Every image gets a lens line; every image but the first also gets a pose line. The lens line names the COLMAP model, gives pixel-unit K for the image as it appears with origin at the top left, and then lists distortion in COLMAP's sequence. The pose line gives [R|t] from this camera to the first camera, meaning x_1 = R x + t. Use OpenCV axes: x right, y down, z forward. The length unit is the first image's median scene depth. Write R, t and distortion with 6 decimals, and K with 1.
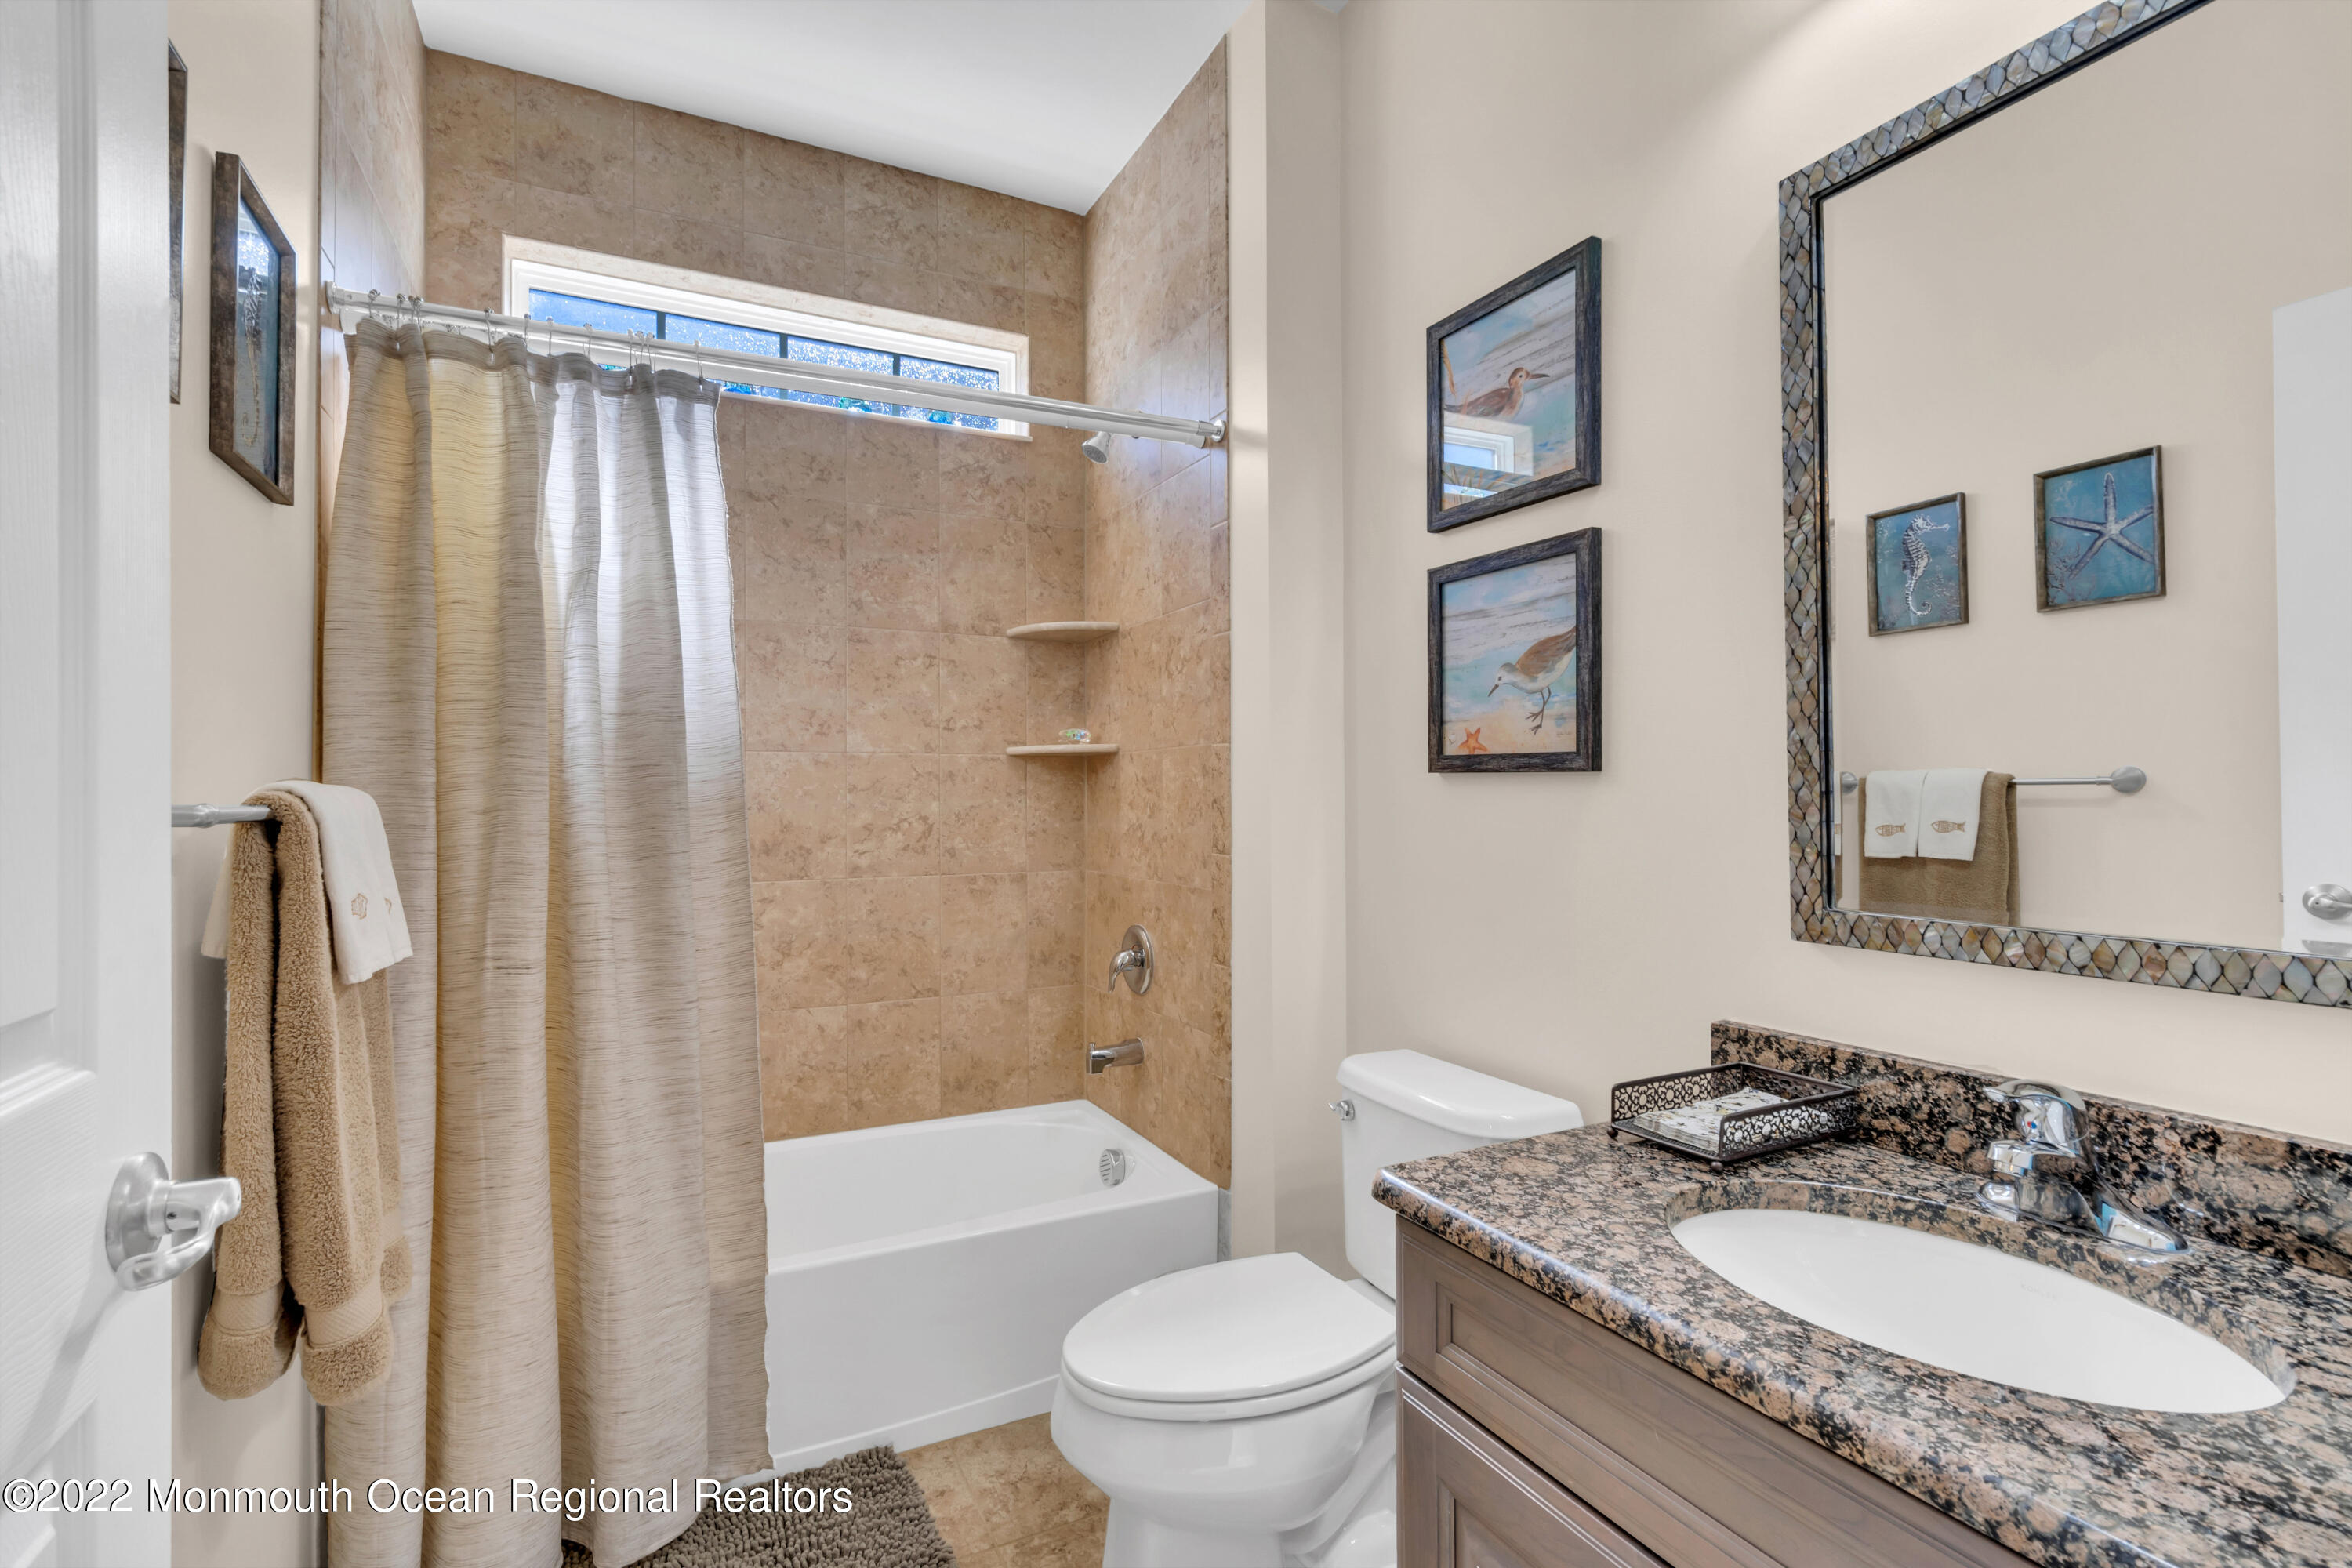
lens RADIAL K [[1057.8, 0, 1158.1], [0, 1057.8, 791.5], [0, 0, 1]] dist [-0.002563, 0.000408]
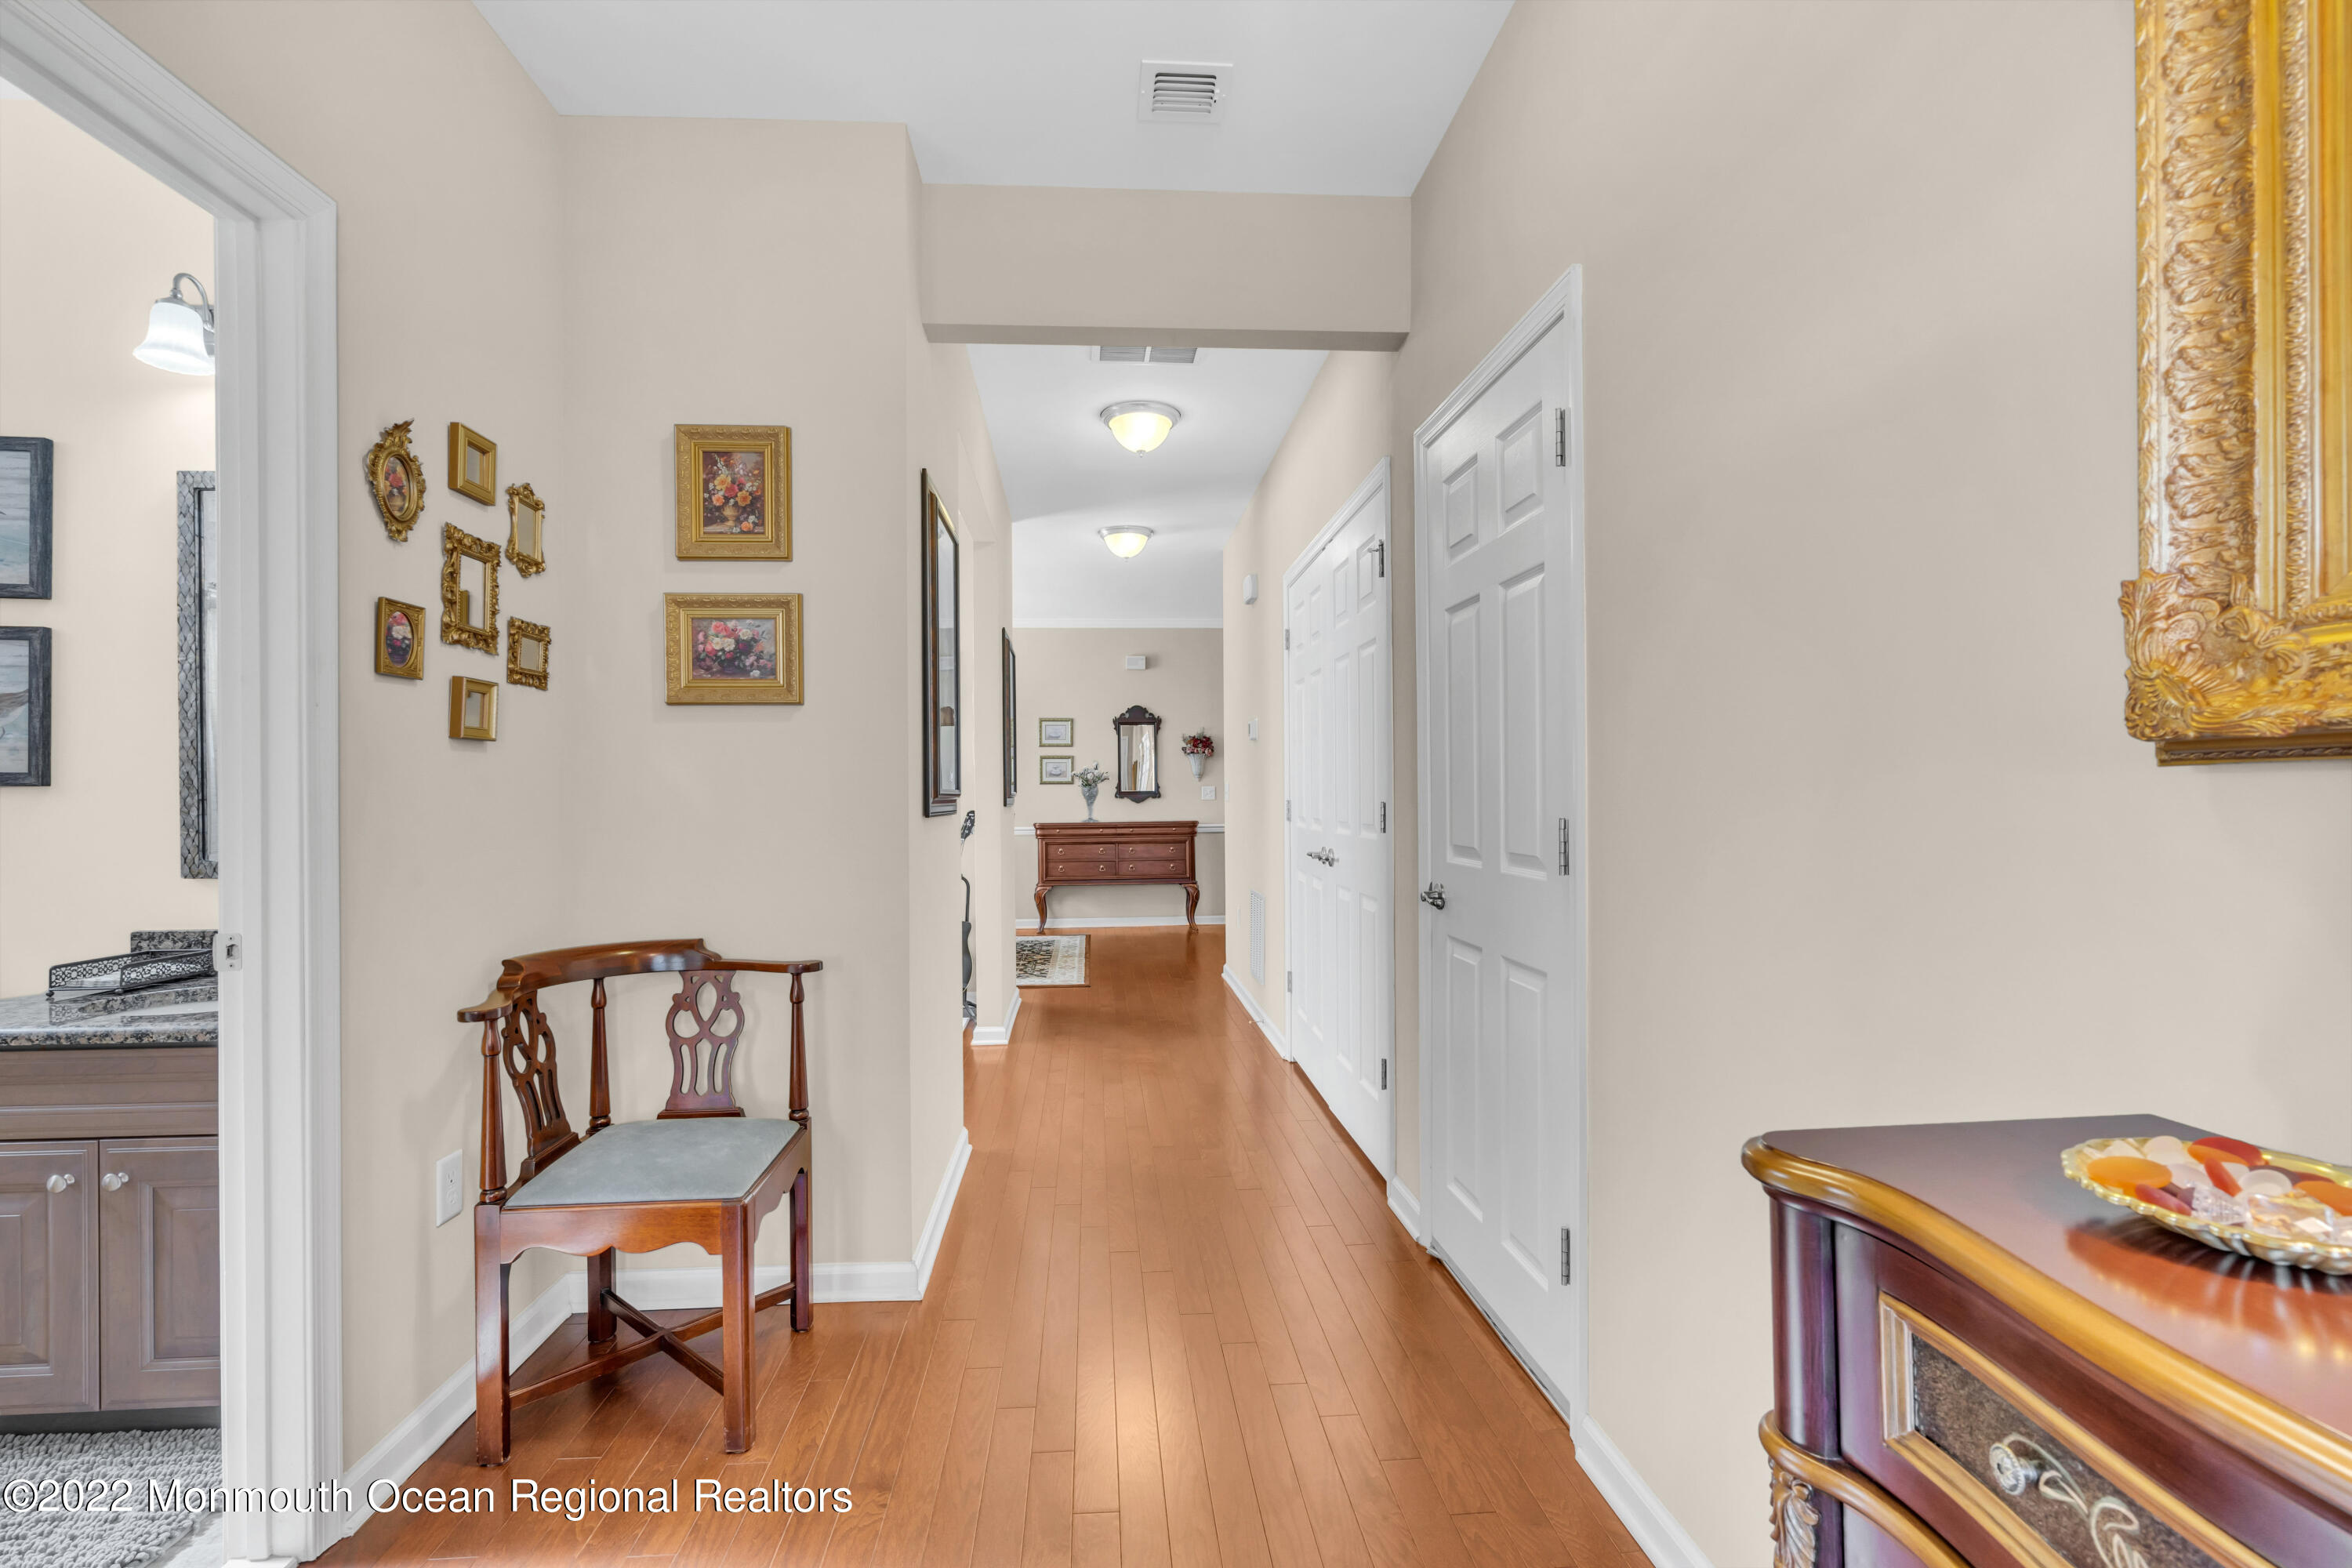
lens RADIAL K [[1057.8, 0, 1158.1], [0, 1057.8, 791.5], [0, 0, 1]] dist [-0.002563, 0.000408]
pose [[0.382991, 0.005920, 0.923733, -0.465575], [-0.002043, 0.999982, -0.005561, -0.006714], [-0.923750, 0.000243, 0.382997, -1.313584]]
